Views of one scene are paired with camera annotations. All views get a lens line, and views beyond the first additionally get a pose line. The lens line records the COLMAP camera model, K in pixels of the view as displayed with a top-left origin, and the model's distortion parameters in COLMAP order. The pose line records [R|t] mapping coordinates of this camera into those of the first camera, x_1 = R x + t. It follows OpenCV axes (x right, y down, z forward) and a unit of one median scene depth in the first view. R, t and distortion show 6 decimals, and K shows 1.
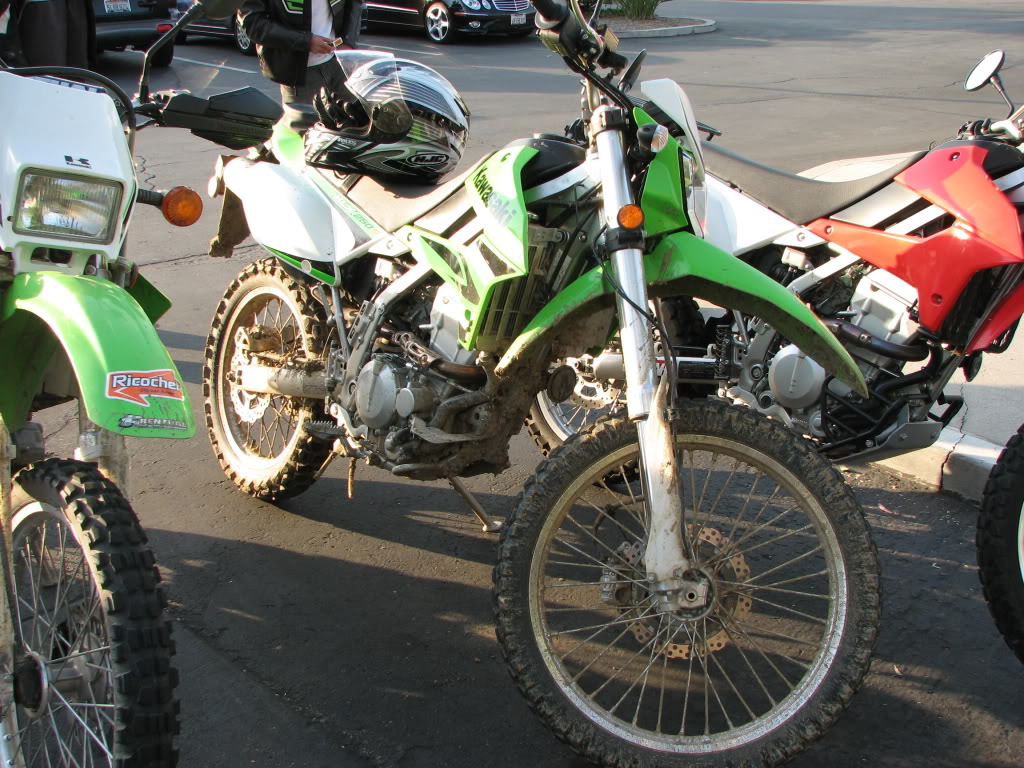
lens RADIAL K [[1105.9, 0, 509.7], [0, 1105.9, 381.8], [0, 0, 1]] dist [-0.122348, 0.000000]
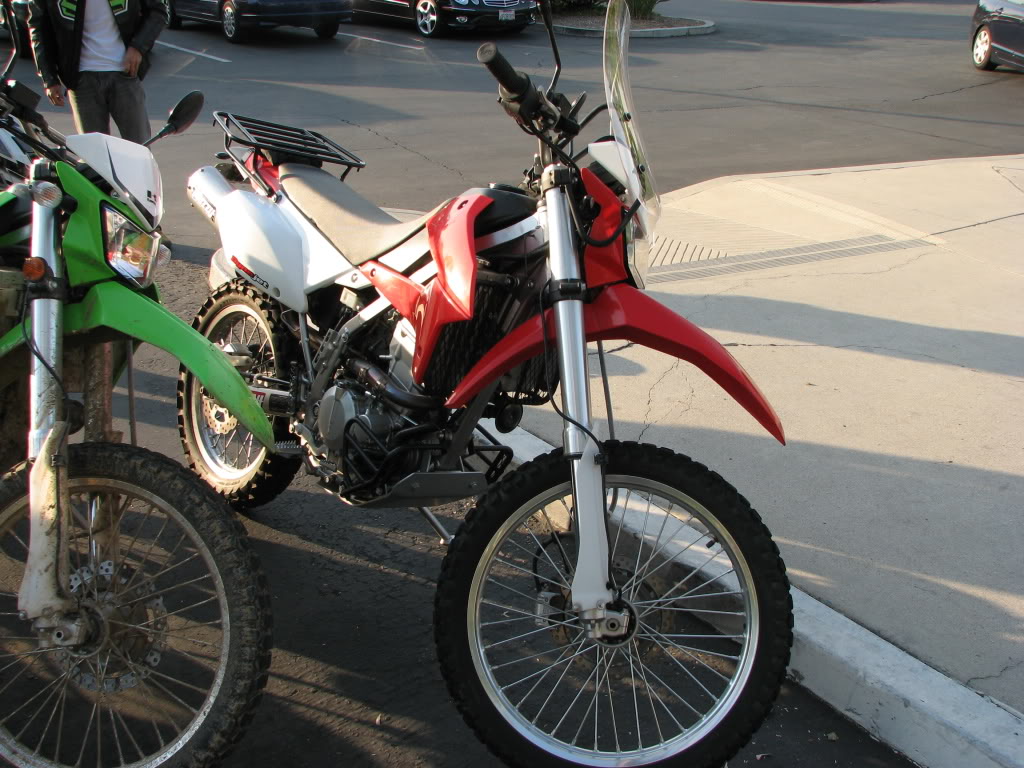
lens RADIAL K [[1105.9, 0, 508.7], [0, 1105.9, 392.2], [0, 0, 1]] dist [-0.122348, 0.000000]
pose [[0.998035, 0.047525, -0.040829, 0.434650], [-0.046760, 0.998716, 0.019482, -0.052578], [0.041702, -0.017535, 0.998976, 0.000002]]
